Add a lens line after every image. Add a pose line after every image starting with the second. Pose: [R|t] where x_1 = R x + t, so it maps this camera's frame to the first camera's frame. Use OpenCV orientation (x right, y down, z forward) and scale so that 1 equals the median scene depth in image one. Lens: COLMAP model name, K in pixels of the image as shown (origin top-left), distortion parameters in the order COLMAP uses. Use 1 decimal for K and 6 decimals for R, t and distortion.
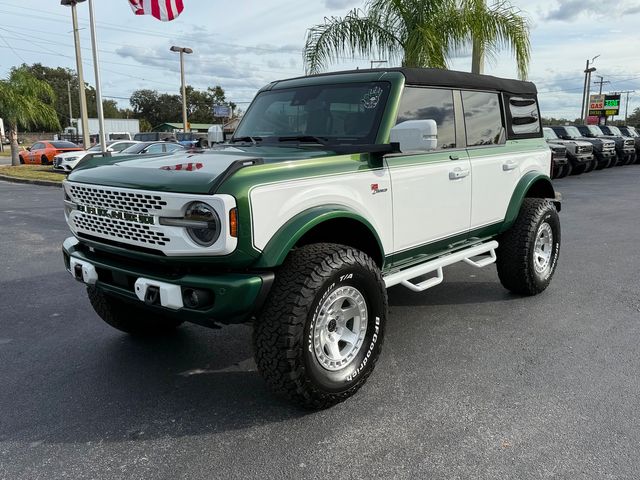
lens RADIAL K [[575.8, 0, 324.0], [0, 575.8, 242.7], [0, 0, 1]] dist [0.063447, -0.074520]
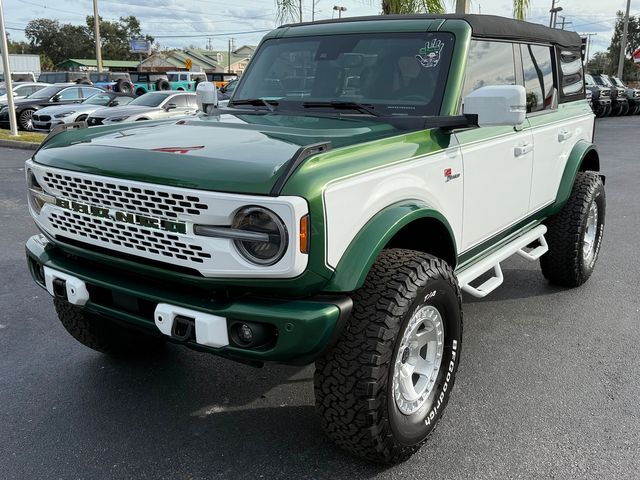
lens RADIAL K [[643.2, 0, 317.9], [0, 643.2, 239.3], [0, 0, 1]] dist [0.036329, 0.000000]
pose [[0.994974, -0.010956, 0.099533, -0.198664], [0.004573, 0.997931, 0.064135, -0.072366], [-0.100030, -0.063358, 0.992965, 0.168796]]
